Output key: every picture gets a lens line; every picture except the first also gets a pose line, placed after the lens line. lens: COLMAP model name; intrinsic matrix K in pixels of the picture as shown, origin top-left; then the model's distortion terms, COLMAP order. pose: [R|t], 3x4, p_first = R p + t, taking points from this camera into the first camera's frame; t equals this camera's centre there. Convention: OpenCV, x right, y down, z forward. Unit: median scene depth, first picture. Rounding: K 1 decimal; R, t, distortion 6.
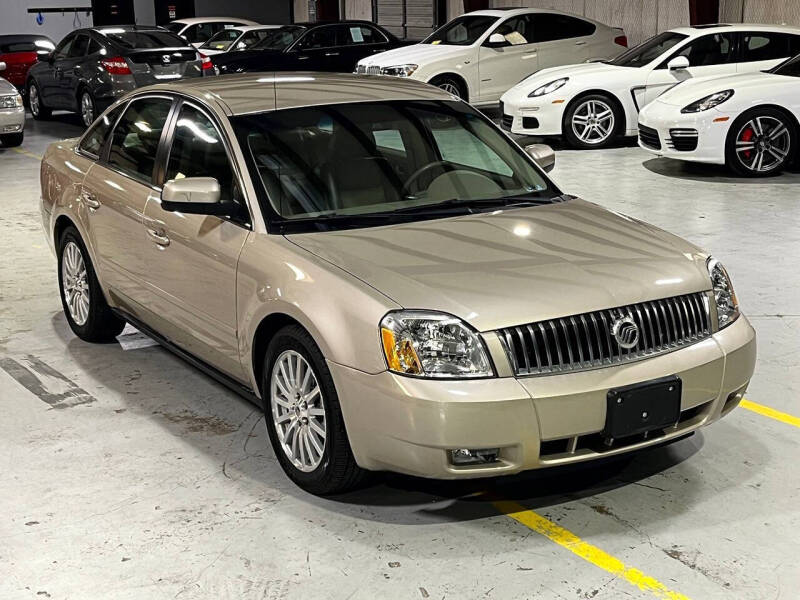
lens RADIAL K [[1237.1, 0, 396.3], [0, 1237.1, 302.6], [0, 0, 1]] dist [0.046789, 0.000000]
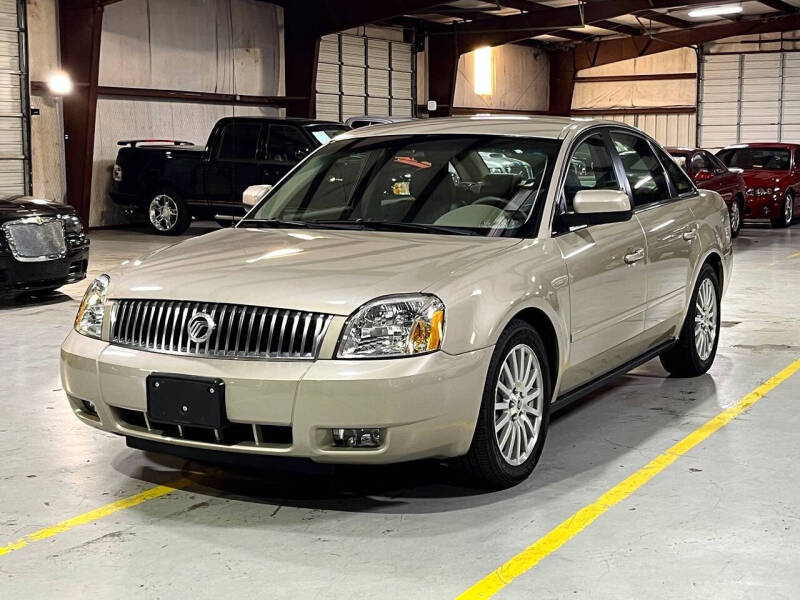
lens RADIAL K [[1272.2, 0, 398.4], [0, 1272.2, 296.9], [0, 0, 1]] dist [0.068973, 0.000000]
pose [[0.506427, 0.123887, -0.853337, 1.077826], [-0.211721, 0.977196, 0.016220, -0.047592], [0.835886, 0.172455, 0.521108, 0.551349]]
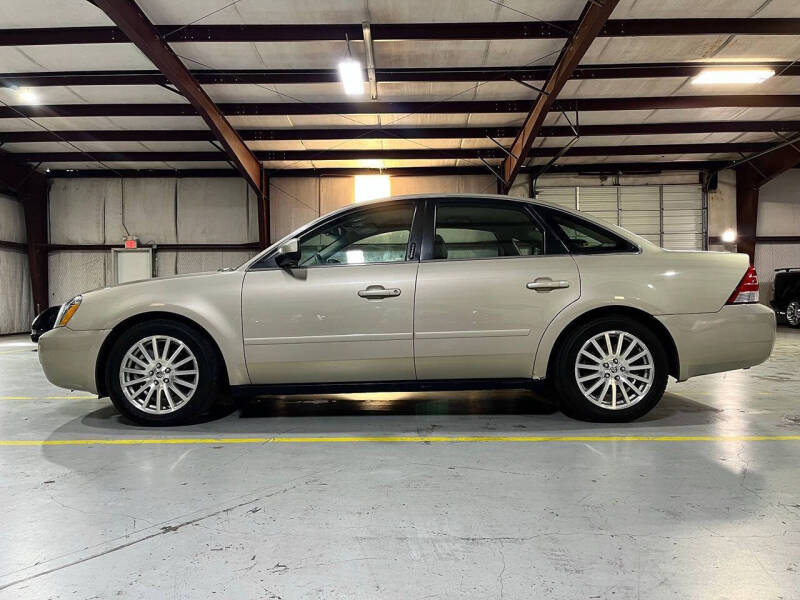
lens RADIAL K [[601.5, 0, 398.3], [0, 601.5, 308.0], [0, 0, 1]] dist [0.058019, -0.062776]
pose [[-0.522412, 0.034762, -0.851984, 0.736692], [-0.178935, 0.972452, 0.149395, -0.203957], [0.833707, 0.230496, -0.501800, 1.831278]]
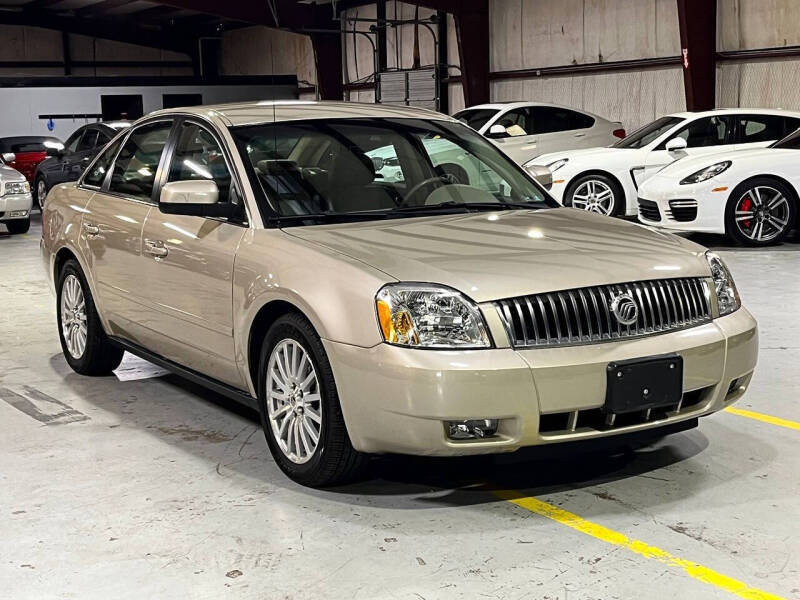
lens RADIAL K [[1237.1, 0, 396.6], [0, 1237.1, 288.0], [0, 0, 1]] dist [0.046789, 0.000000]
pose [[0.999990, -0.002355, -0.003795, 0.006431], [0.001922, 0.993897, -0.110296, 0.108767], [0.004031, 0.110288, 0.993892, 0.013938]]
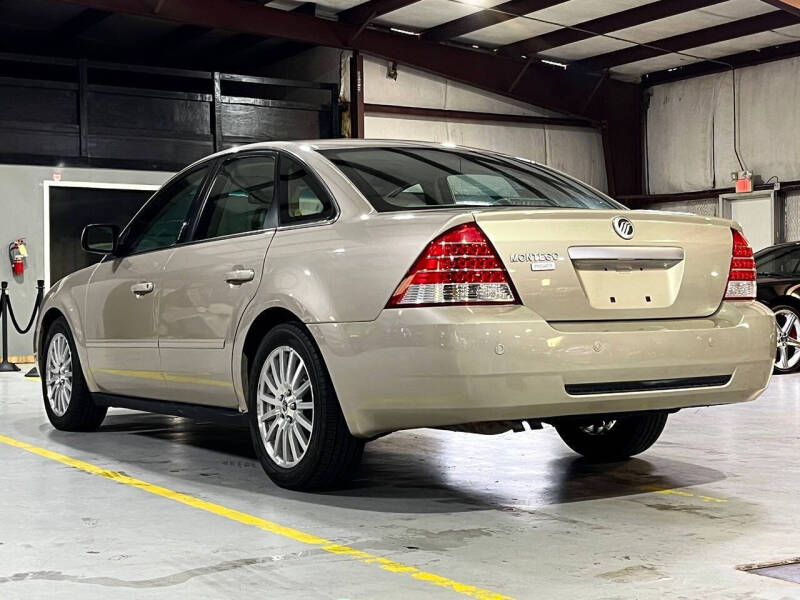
lens RADIAL K [[1272.2, 0, 404.4], [0, 1272.2, 316.4], [0, 0, 1]] dist [0.068973, 0.000000]
pose [[-0.998969, 0.035924, -0.027772, -0.138391], [0.028192, 0.970152, 0.240853, -0.364841], [0.035596, 0.239822, -0.970164, 2.703241]]
